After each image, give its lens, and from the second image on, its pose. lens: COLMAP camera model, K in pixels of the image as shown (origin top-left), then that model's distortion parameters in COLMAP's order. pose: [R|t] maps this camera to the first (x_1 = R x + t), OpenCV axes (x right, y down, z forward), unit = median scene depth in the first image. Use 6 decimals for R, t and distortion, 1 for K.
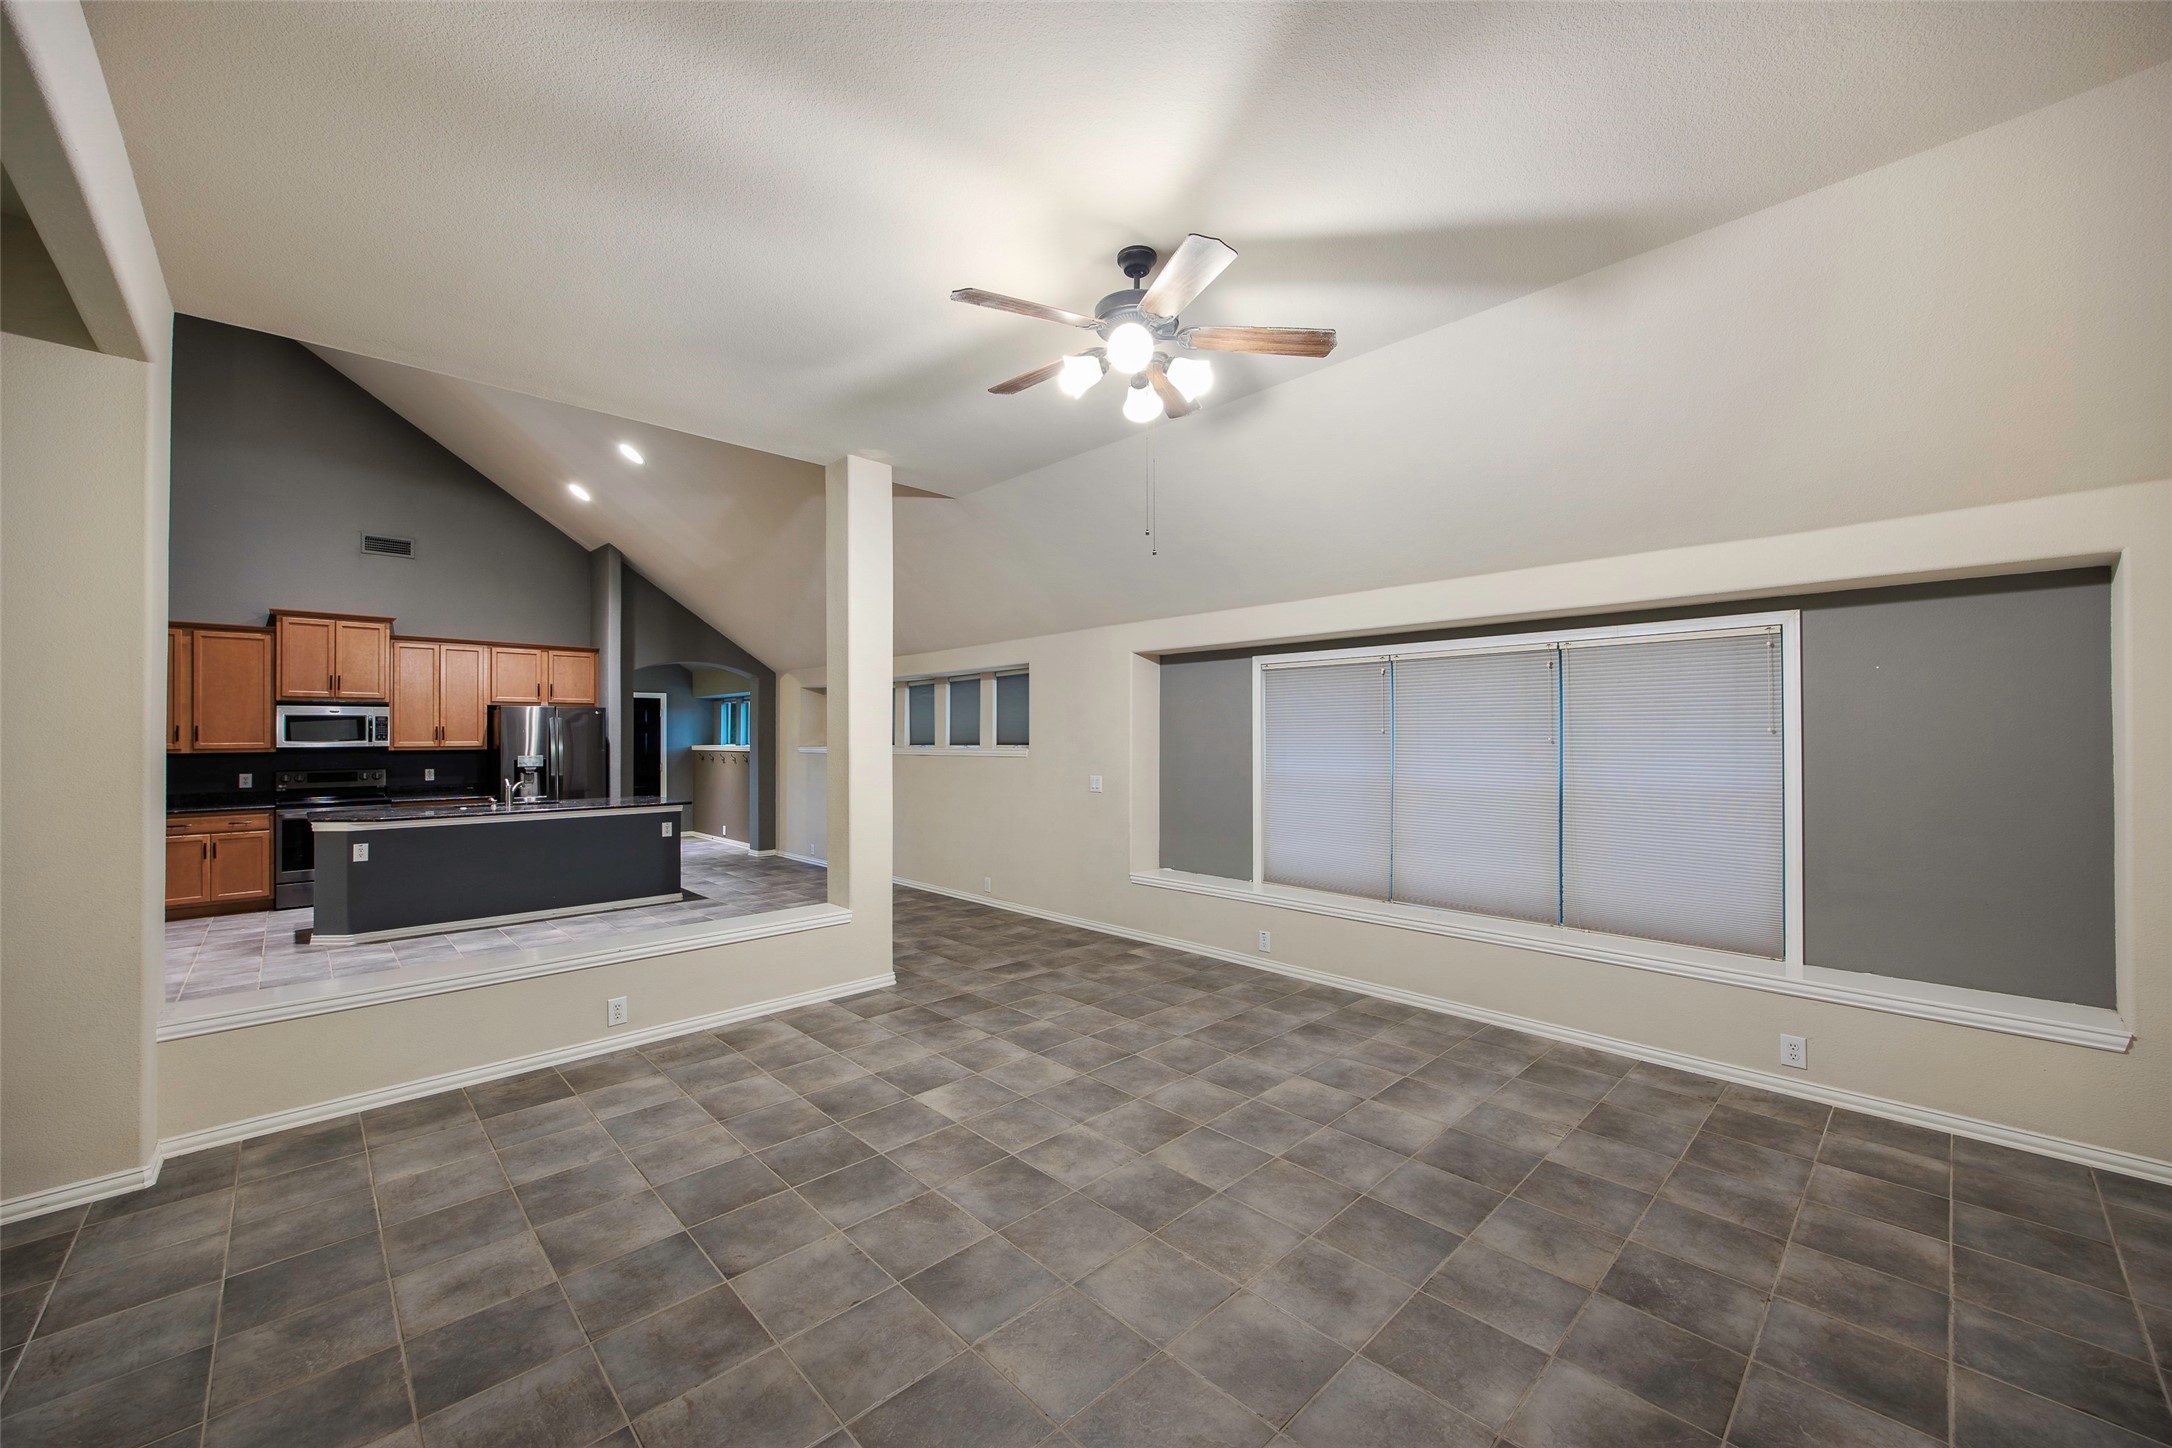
lens RADIAL K [[859.9, 0, 1087.5], [0, 859.9, 733.9], [0, 0, 1]] dist [-0.002555, -0.000216]
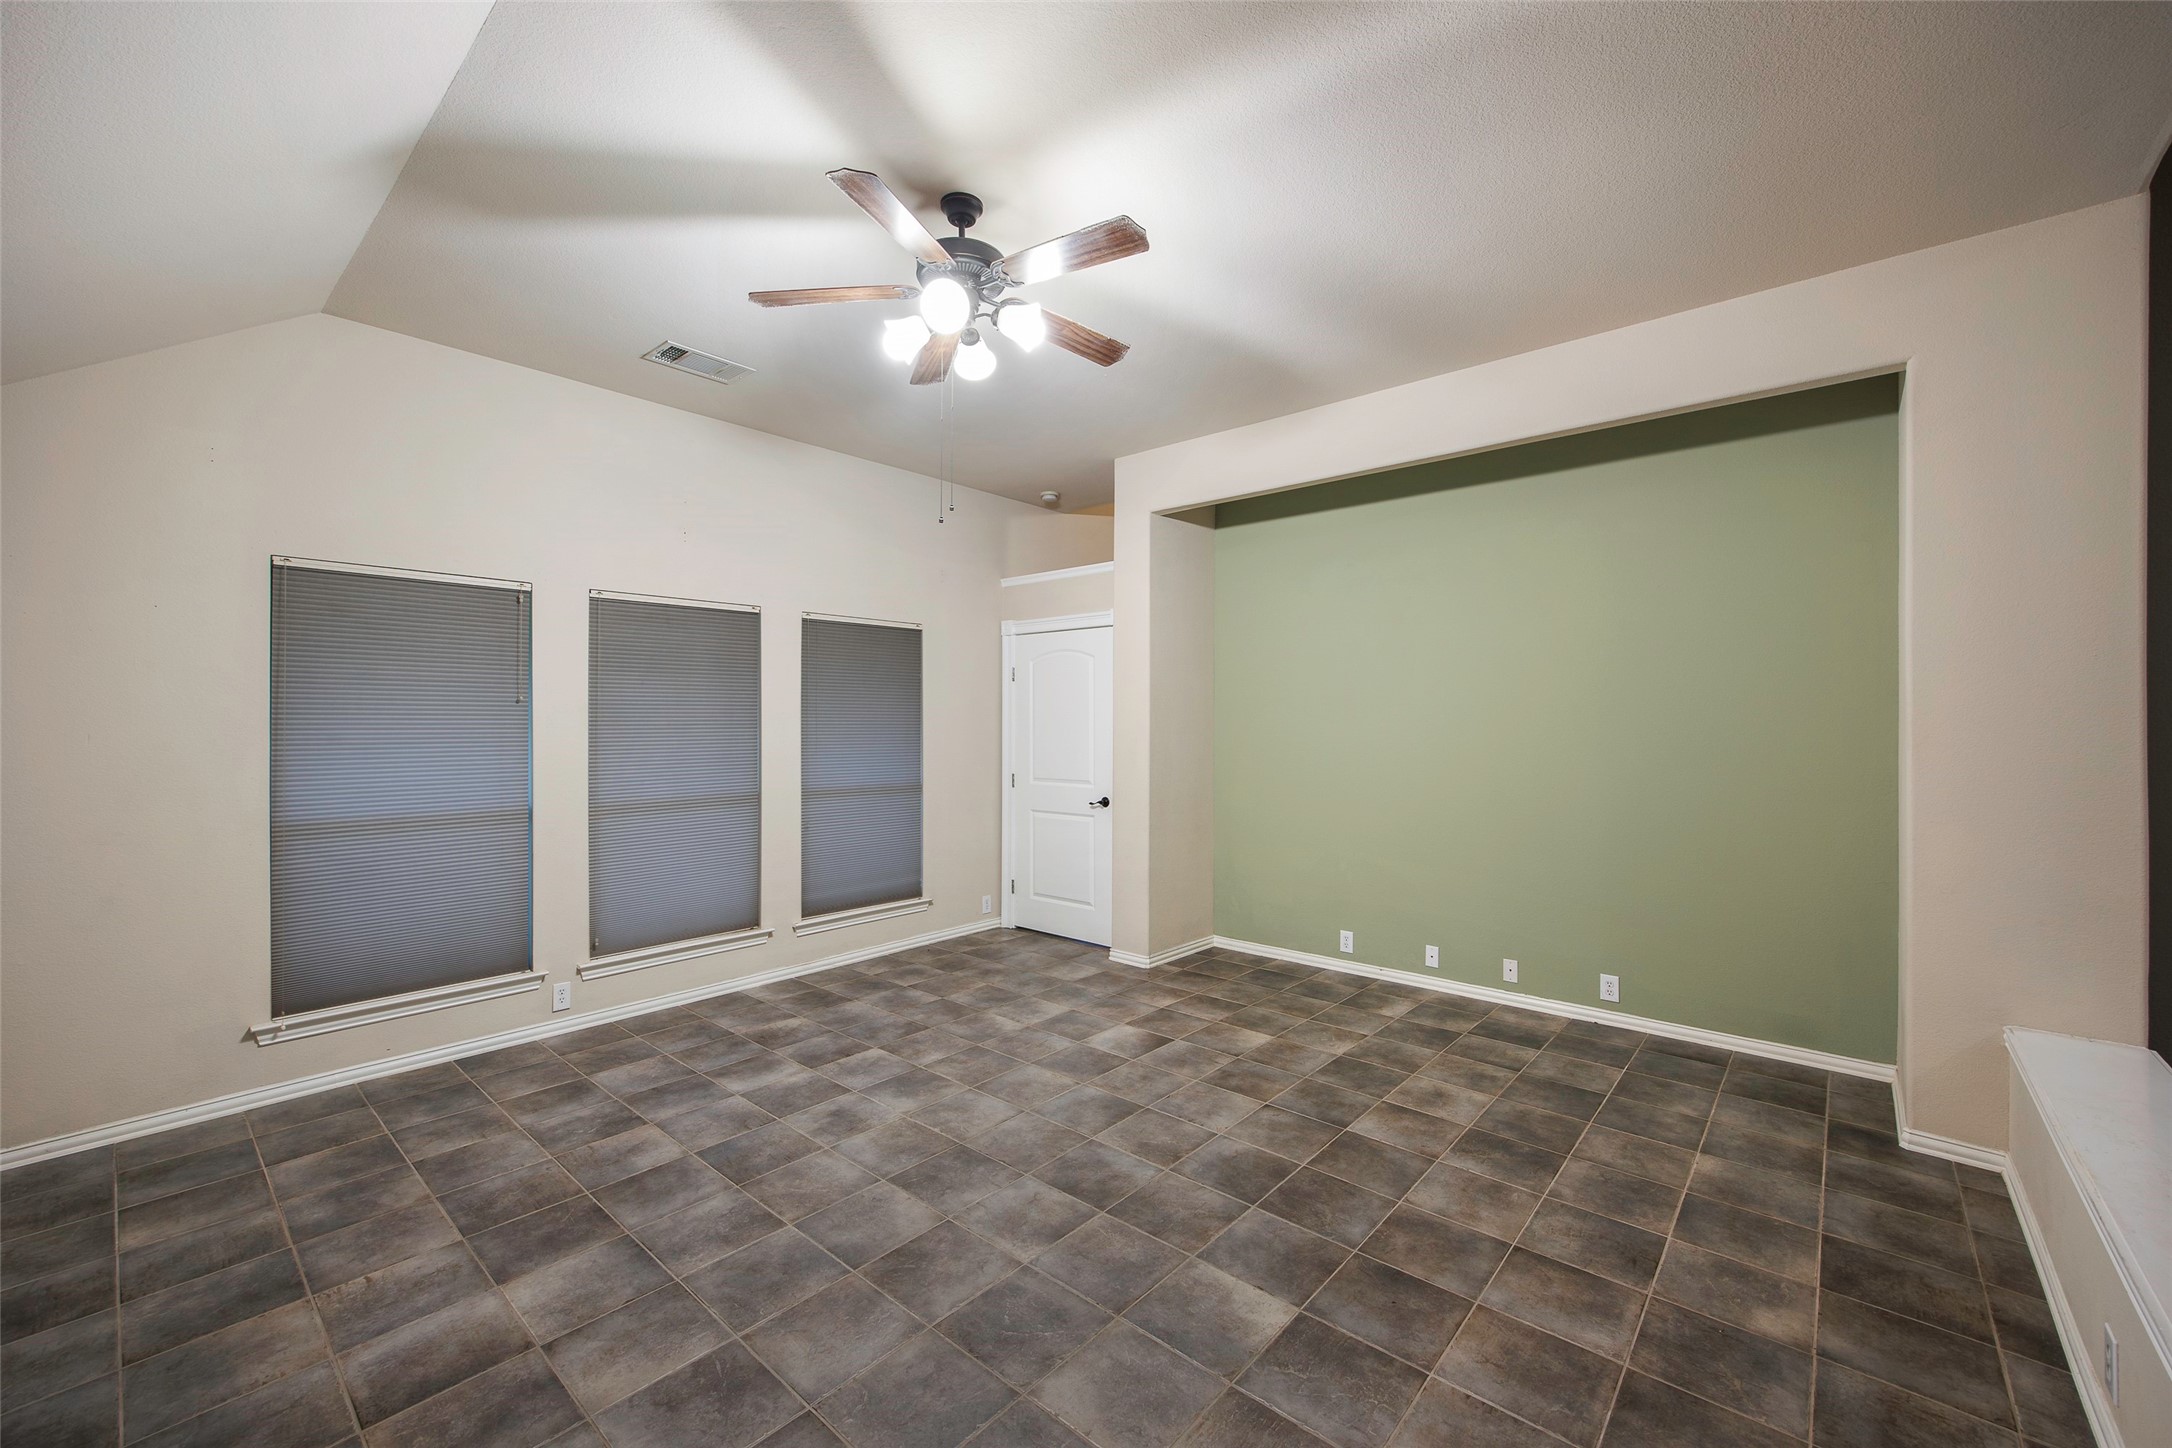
lens RADIAL K [[859.9, 0, 1088.4], [0, 859.9, 722.7], [0, 0, 1]] dist [-0.002555, -0.000216]
pose [[-0.996233, 0.003603, -0.086647, -0.000456], [0.003600, 0.999994, 0.000186, -0.001695], [0.086647, -0.000127, -0.996239, 1.962632]]
